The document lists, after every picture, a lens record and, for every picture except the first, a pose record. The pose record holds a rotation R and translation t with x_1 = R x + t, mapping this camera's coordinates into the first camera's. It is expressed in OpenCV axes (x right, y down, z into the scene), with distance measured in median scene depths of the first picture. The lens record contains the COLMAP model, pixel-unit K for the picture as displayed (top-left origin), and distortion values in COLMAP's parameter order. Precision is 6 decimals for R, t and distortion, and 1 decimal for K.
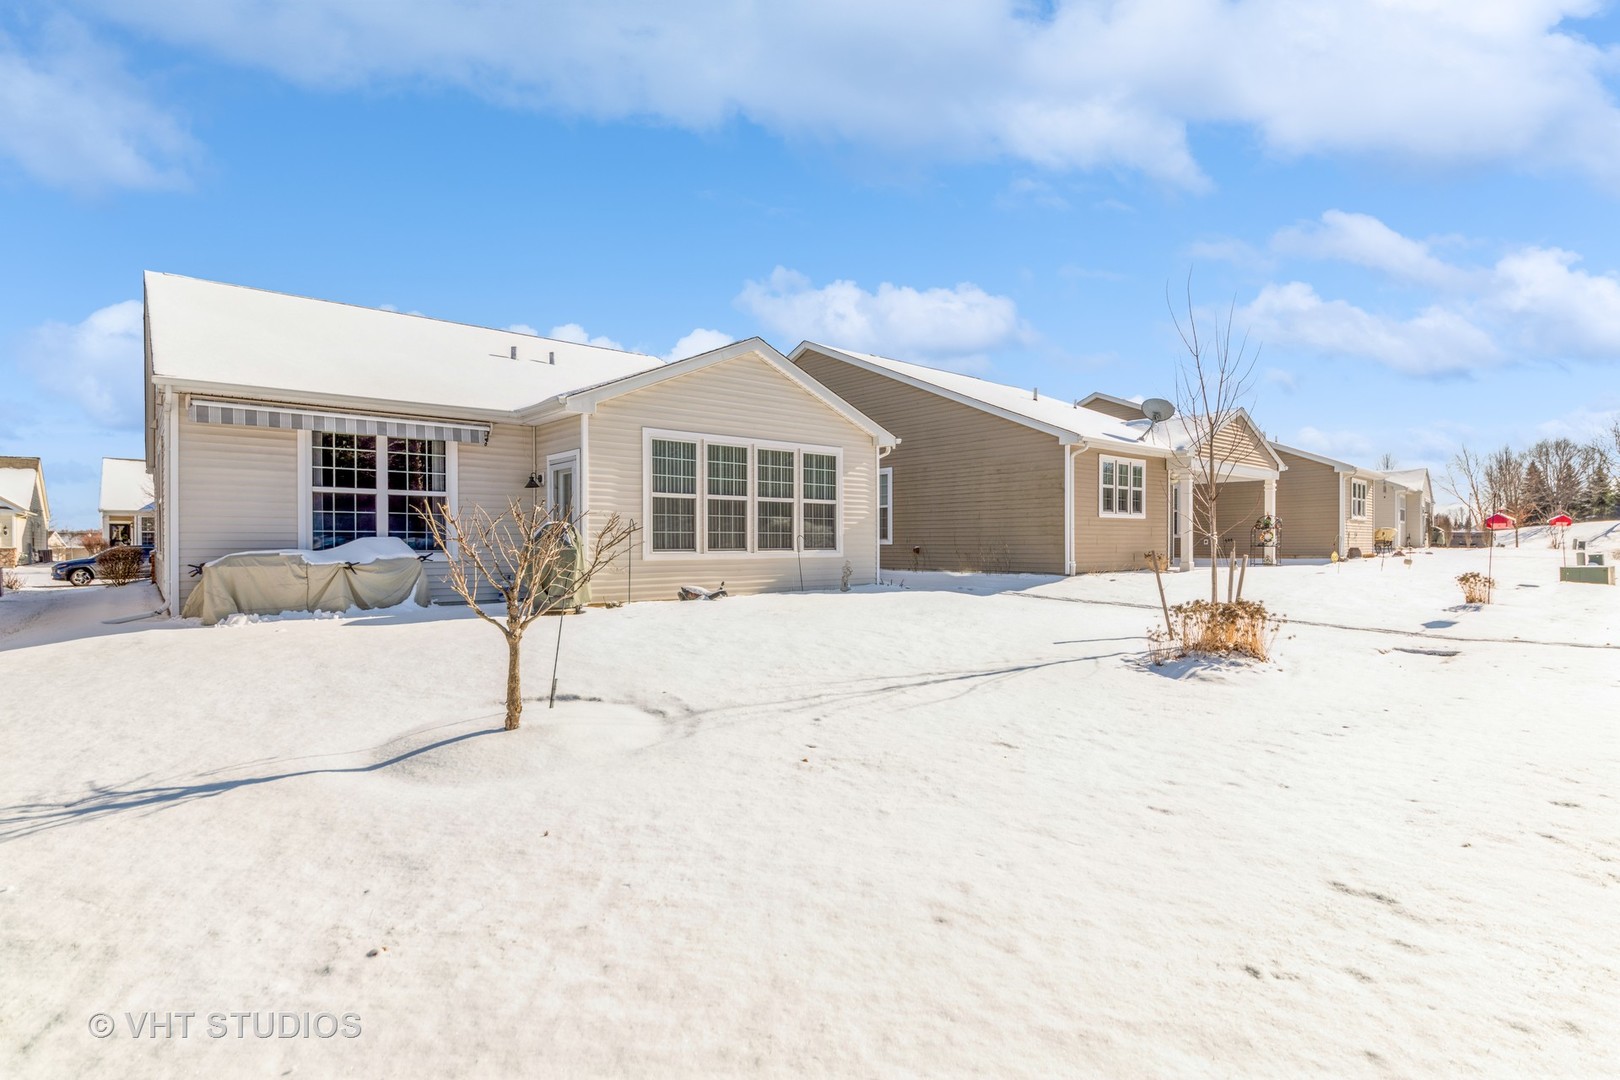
lens RADIAL K [[811.0, 0, 814.3], [0, 811.0, 545.2], [0, 0, 1]] dist [0.001398, -0.000080]
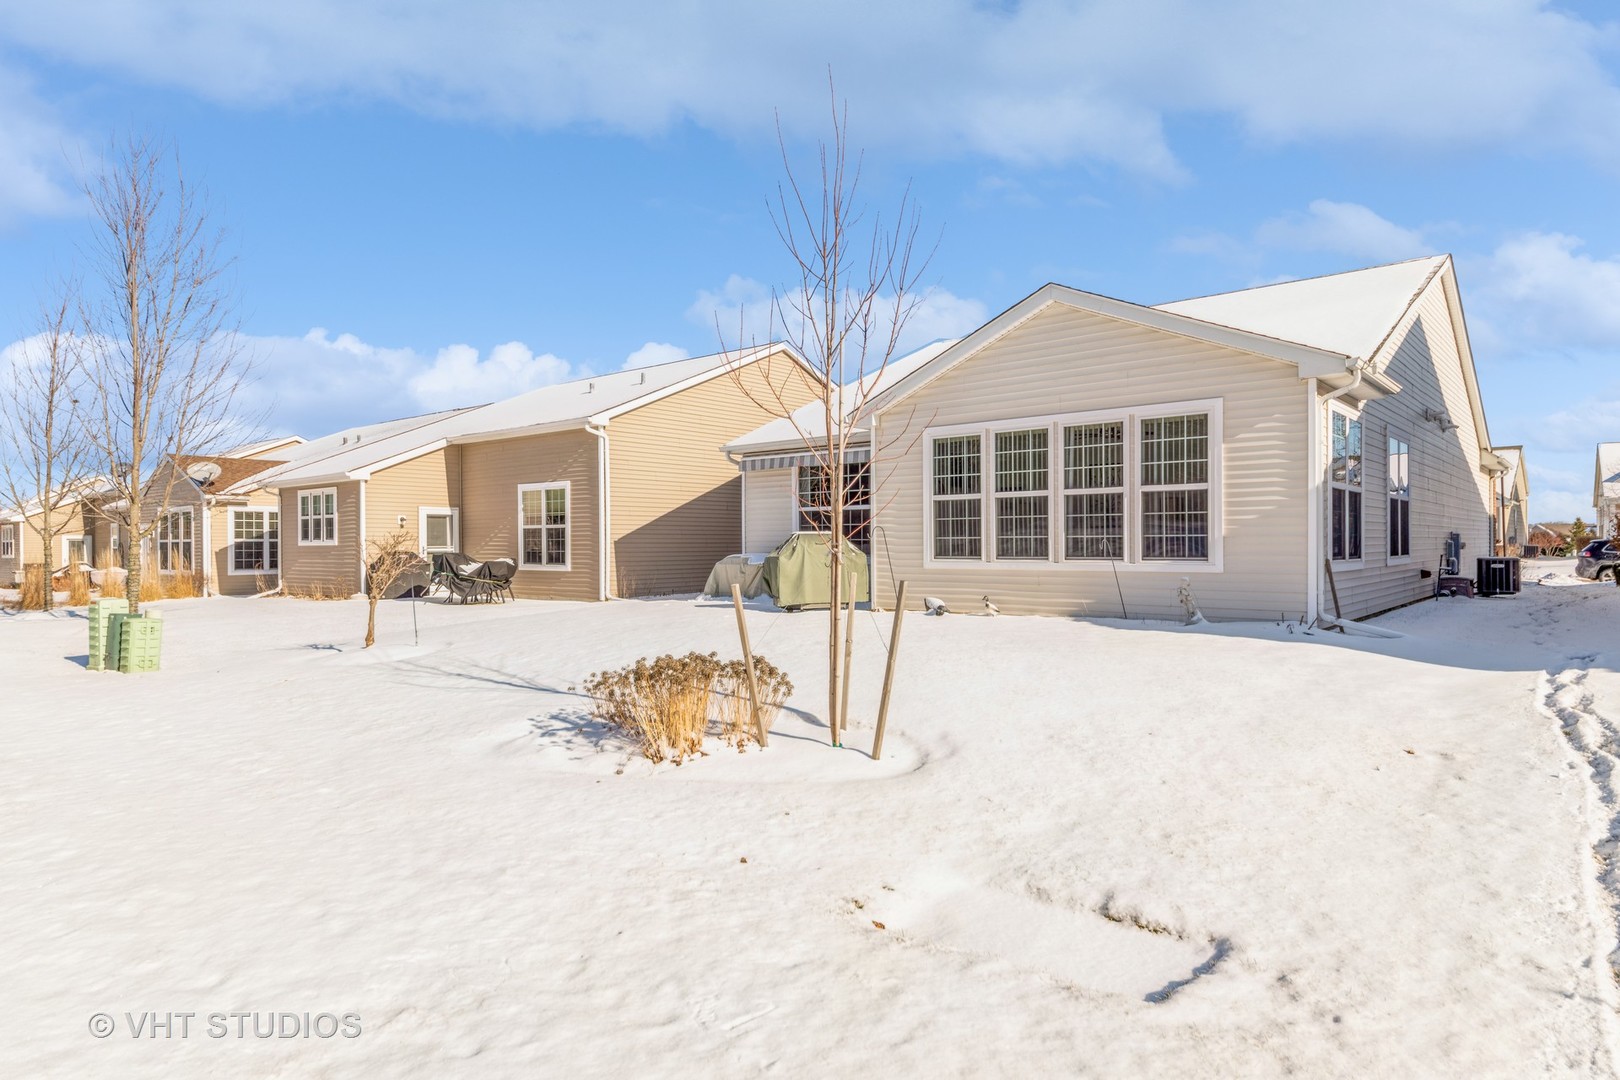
lens RADIAL K [[883.2, 0, 813.8], [0, 883.2, 542.2], [0, 0, 1]] dist [-0.003260, 0.000188]
pose [[0.187830, 0.002450, -0.982198, 0.772083], [0.009203, 0.999949, 0.004254, -0.017266], [0.982158, -0.009839, 0.187798, 0.669338]]
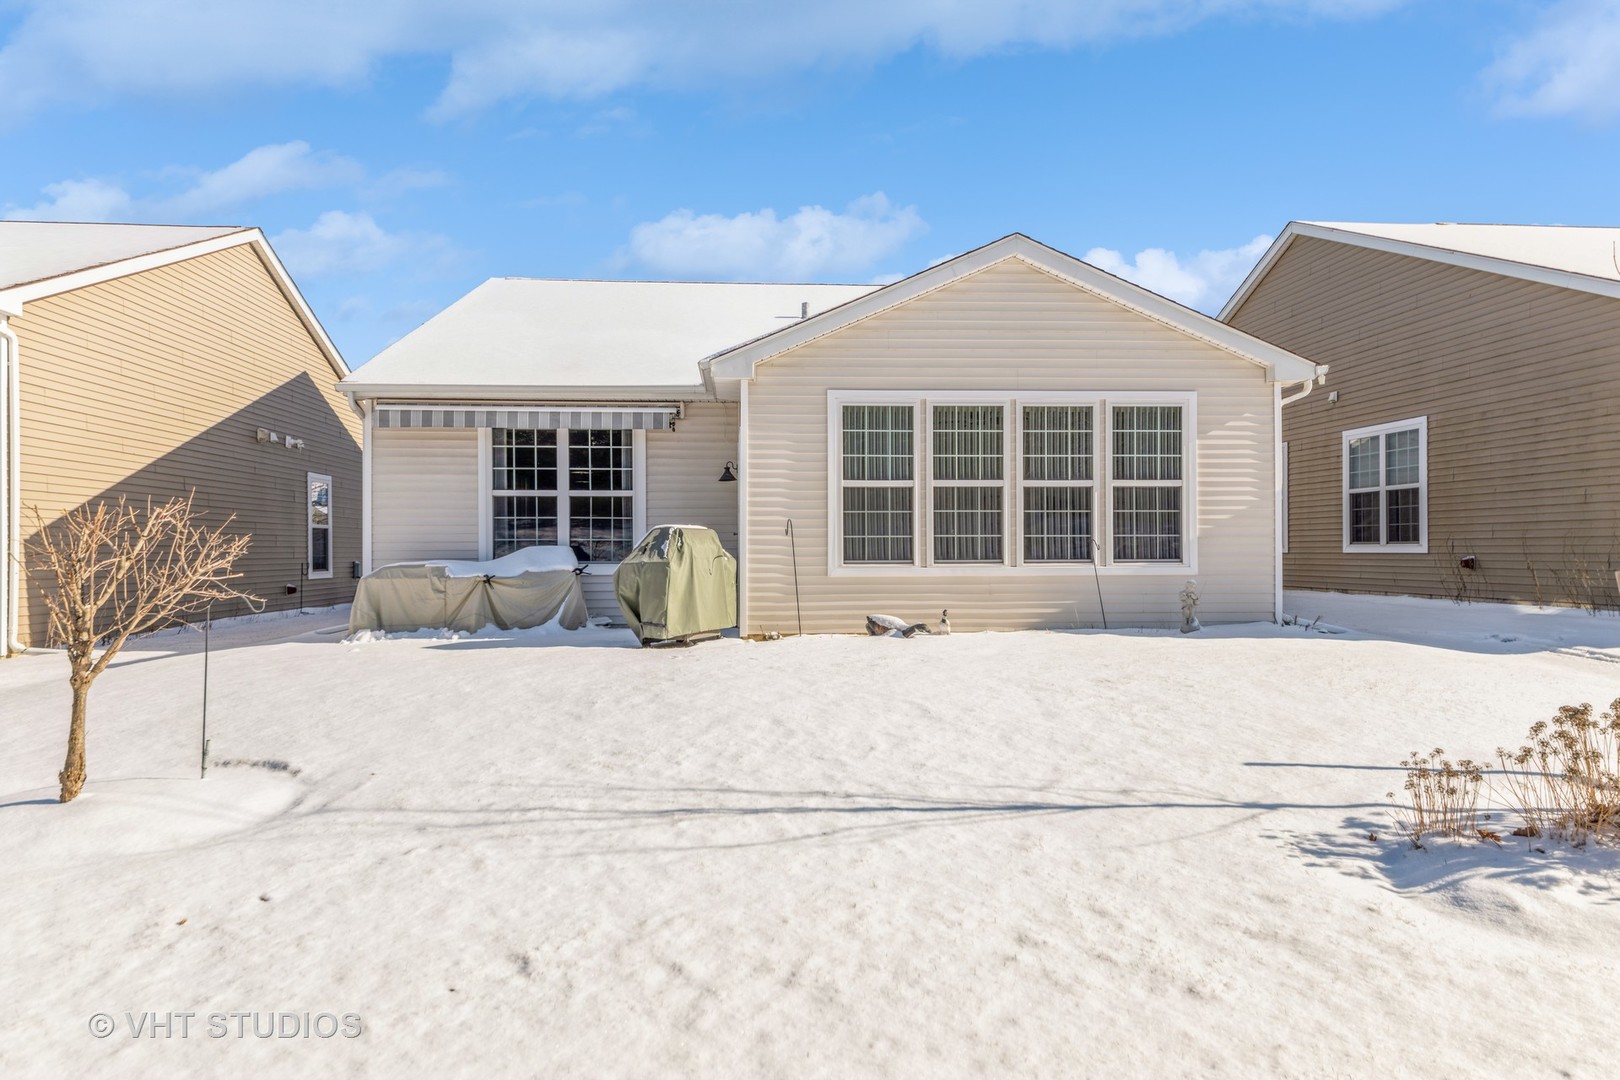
lens RADIAL K [[1046.8, 0, 801.8], [0, 1046.8, 540.0], [0, 0, 1]] dist [0.042179, -0.002880]
pose [[0.803849, -0.008946, -0.594766, 0.313132], [0.001203, 0.999909, -0.013415, -0.001069], [0.594832, 0.010068, 0.803787, 0.243897]]
